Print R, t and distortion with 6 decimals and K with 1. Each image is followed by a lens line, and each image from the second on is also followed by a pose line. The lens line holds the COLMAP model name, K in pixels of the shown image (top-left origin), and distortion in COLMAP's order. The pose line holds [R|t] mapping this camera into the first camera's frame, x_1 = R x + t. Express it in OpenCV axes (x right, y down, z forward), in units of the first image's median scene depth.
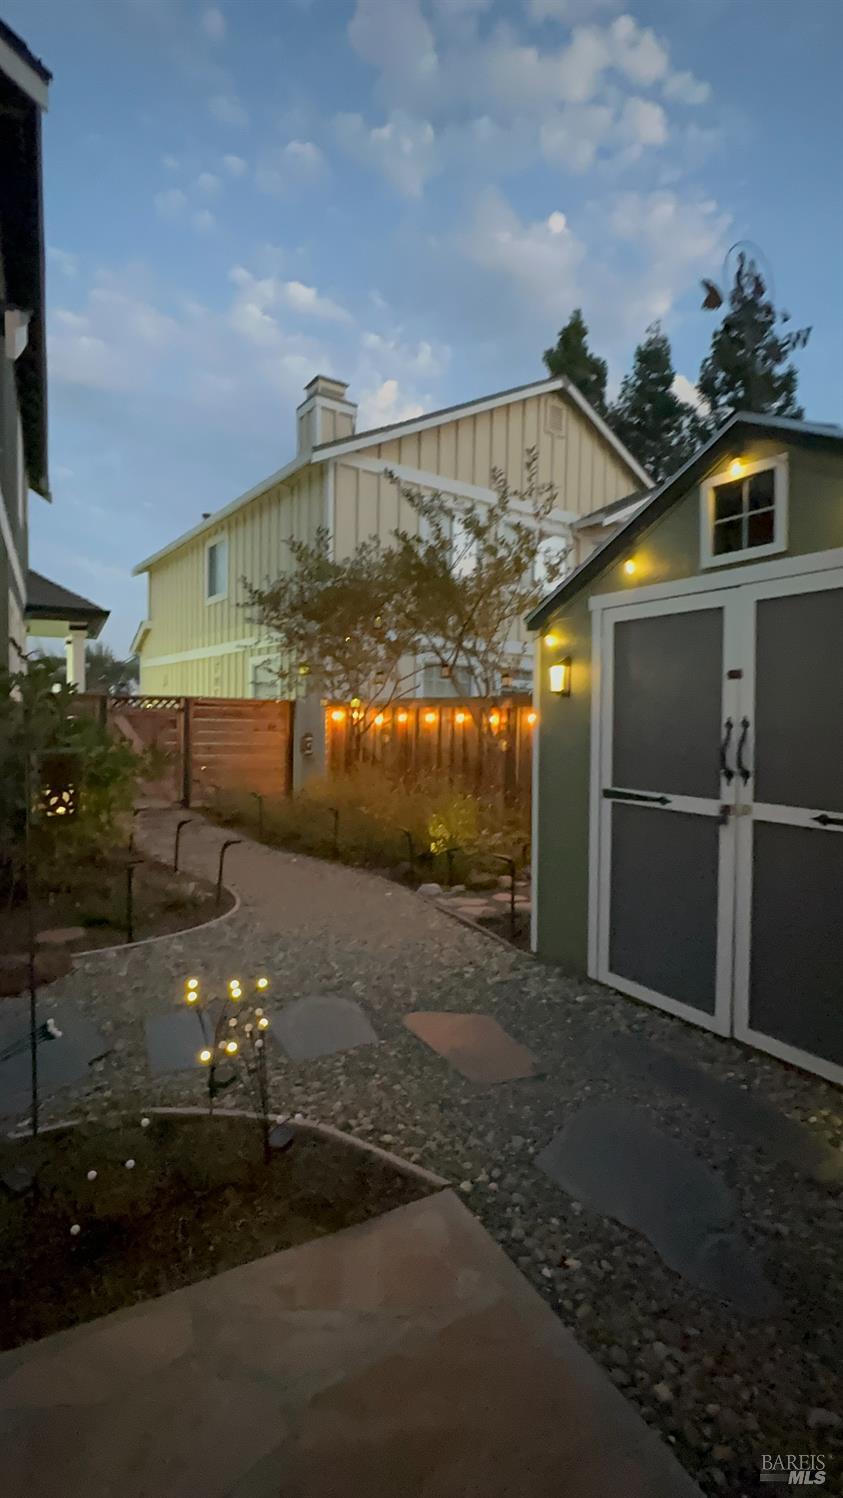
lens RADIAL K [[671.9, 0, 421.6], [0, 671.9, 744.9], [0, 0, 1]] dist [-0.000854, -0.000089]
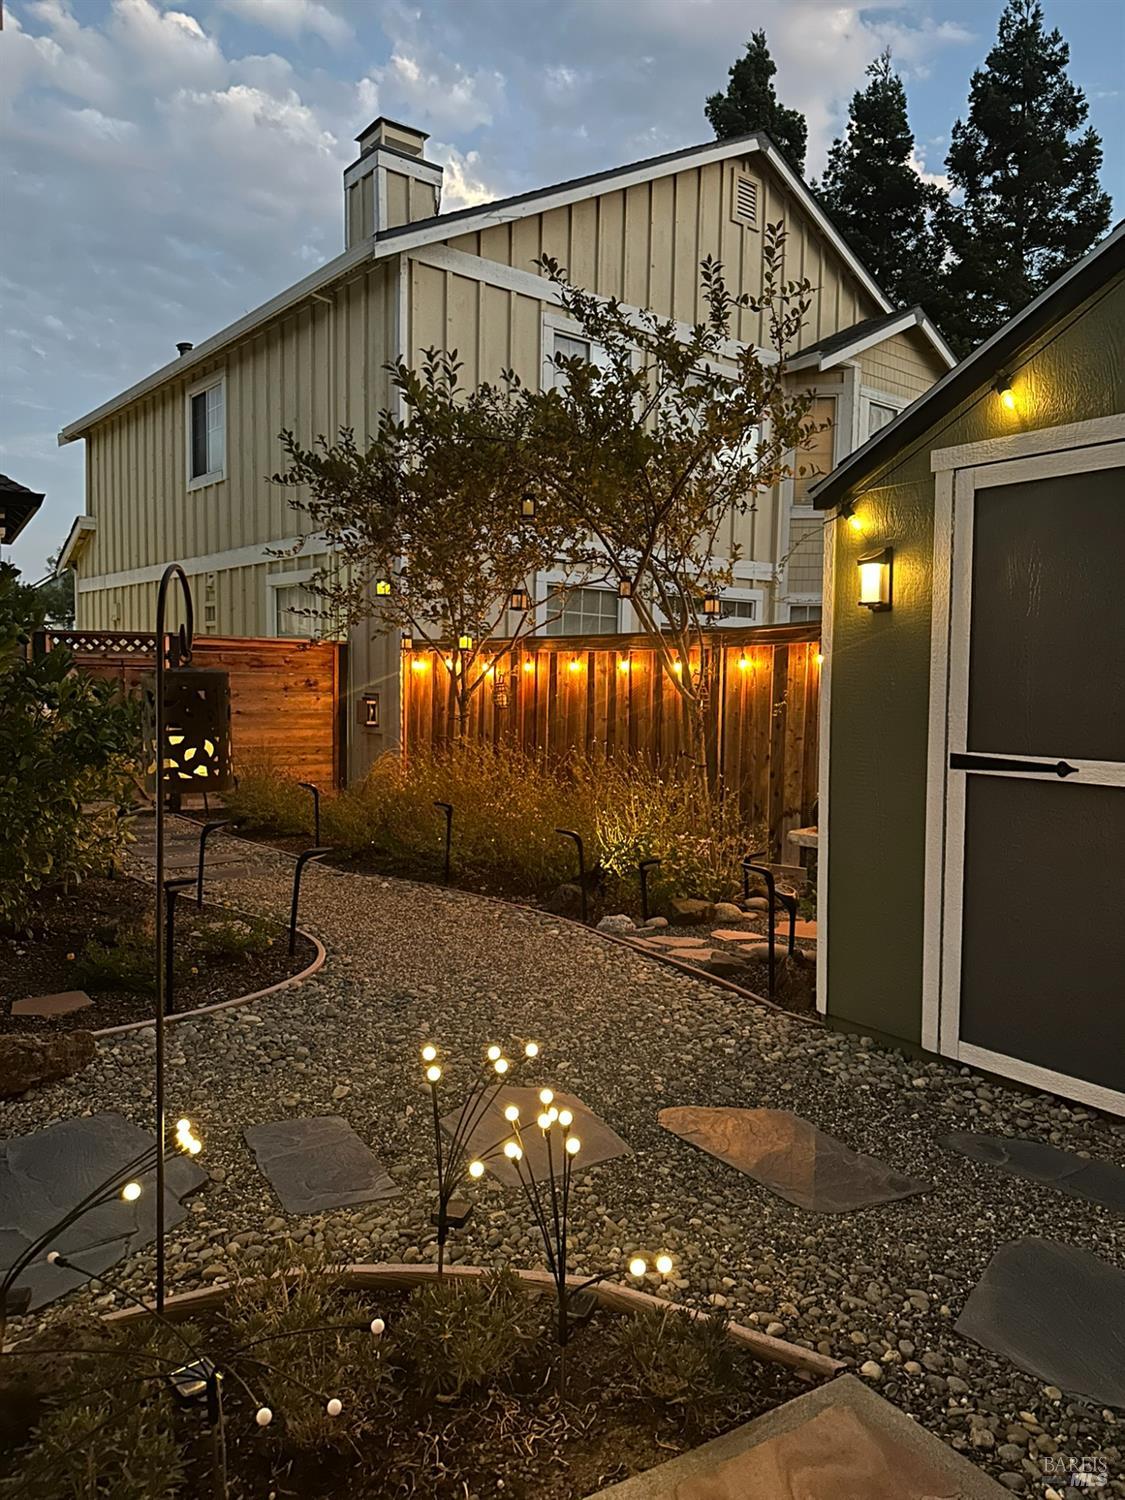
lens RADIAL K [[1027.1, 0, 562.5], [0, 1027.1, 750.0], [0, 0, 1]] dist [0.067449, -0.084022]
pose [[0.998372, -0.005835, 0.056736, -0.110291], [0.004183, 0.999565, 0.029204, 0.022033], [-0.056882, -0.028919, 0.997962, 0.028541]]
